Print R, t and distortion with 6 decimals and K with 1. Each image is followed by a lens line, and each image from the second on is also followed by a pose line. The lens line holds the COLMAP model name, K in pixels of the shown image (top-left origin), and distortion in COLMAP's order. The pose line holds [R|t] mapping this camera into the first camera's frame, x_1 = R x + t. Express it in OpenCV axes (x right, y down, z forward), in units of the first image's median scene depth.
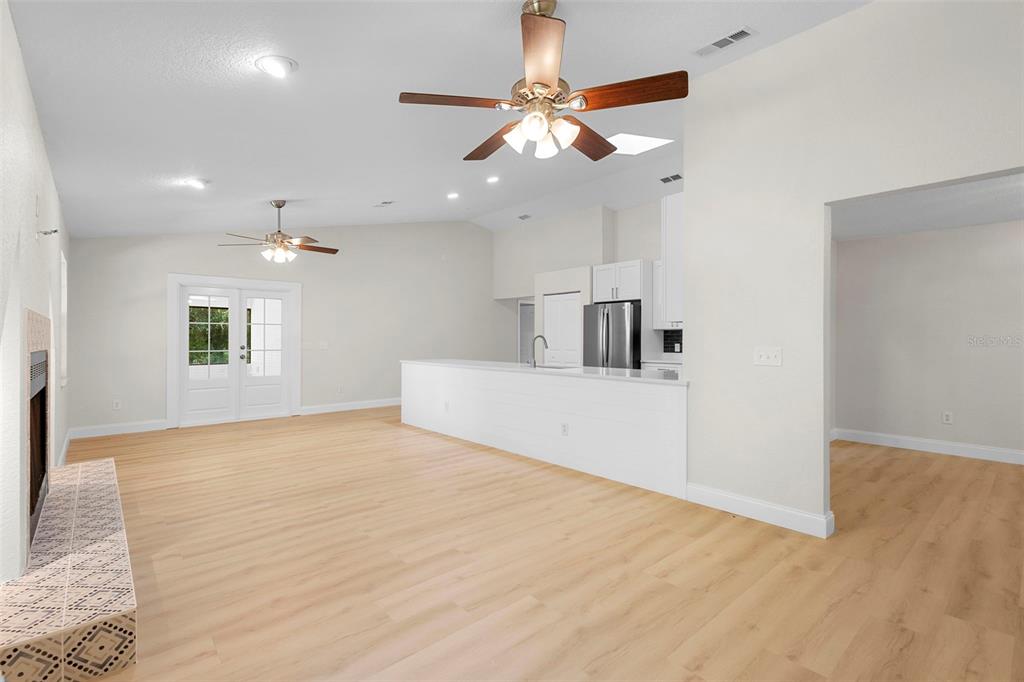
lens RADIAL K [[474.4, 0, 511.2], [0, 474.4, 333.3], [0, 0, 1]] dist [0.006224, -0.001056]
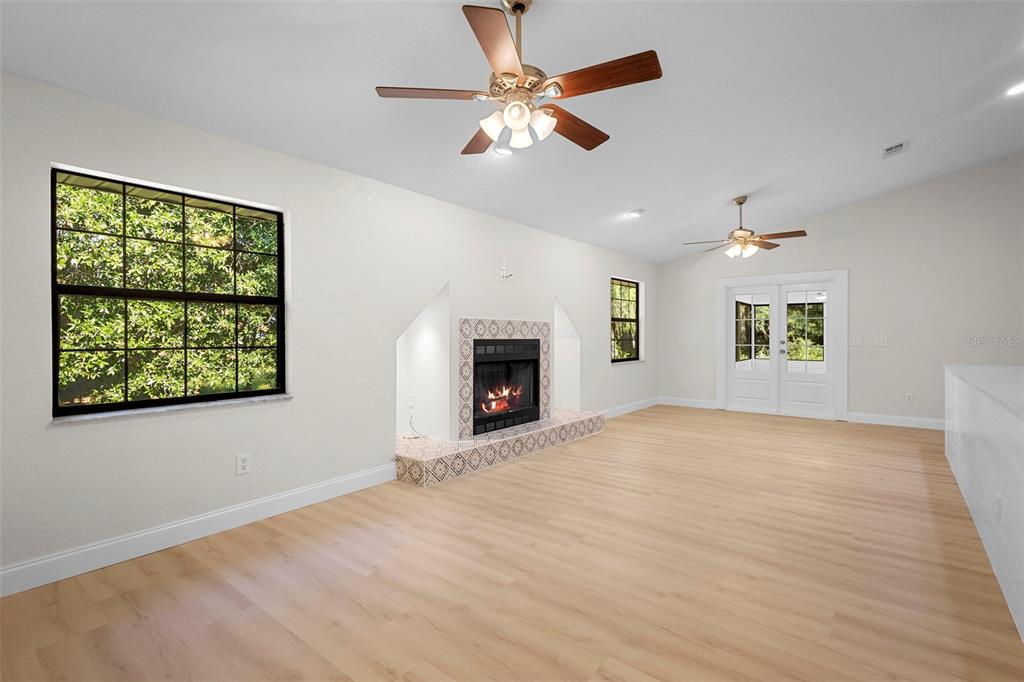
lens RADIAL K [[472.6, 0, 509.8], [0, 472.6, 336.2], [0, 0, 1]] dist [0.004648, -0.000221]
pose [[0.168330, 0.001628, -0.985729, 0.627710], [0.009780, 0.999947, 0.003321, 0.014356], [0.985682, -0.010199, 0.168305, 0.494082]]
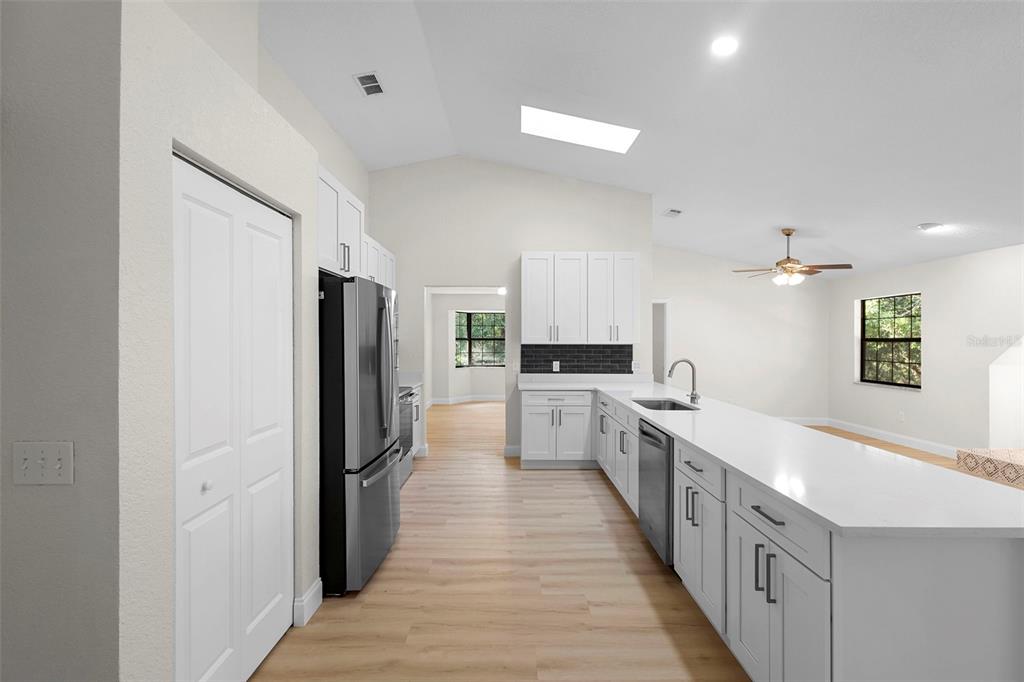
lens RADIAL K [[472.6, 0, 509.8], [0, 472.6, 336.2], [0, 0, 1]] dist [0.004648, -0.000221]
pose [[-0.752573, 0.002048, 0.658506, -0.309926], [-0.010126, 0.999841, -0.014683, -0.025572], [-0.658431, -0.017718, -0.752432, 2.433216]]
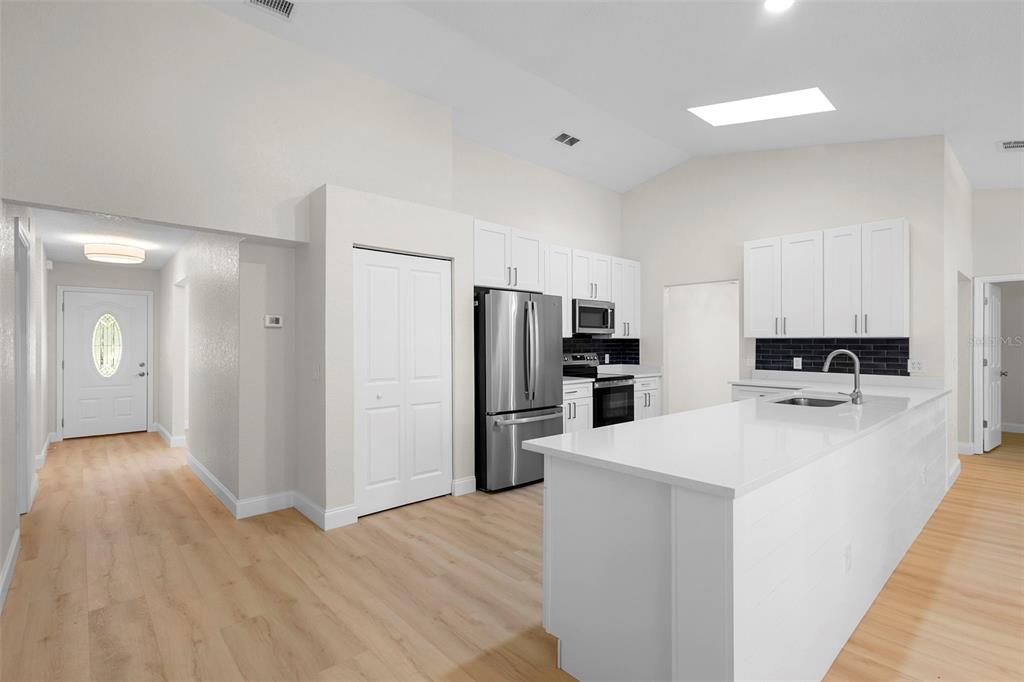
lens RADIAL K [[478.3, 0, 512.0], [0, 478.3, 341.0], [0, 0, 1]] dist [0.009477, -0.000050]
pose [[-0.014002, 0.004459, 0.999892, -0.785709], [-0.012803, 0.999907, -0.004638, 0.000726], [-0.999820, -0.012867, -0.013943, 2.024785]]
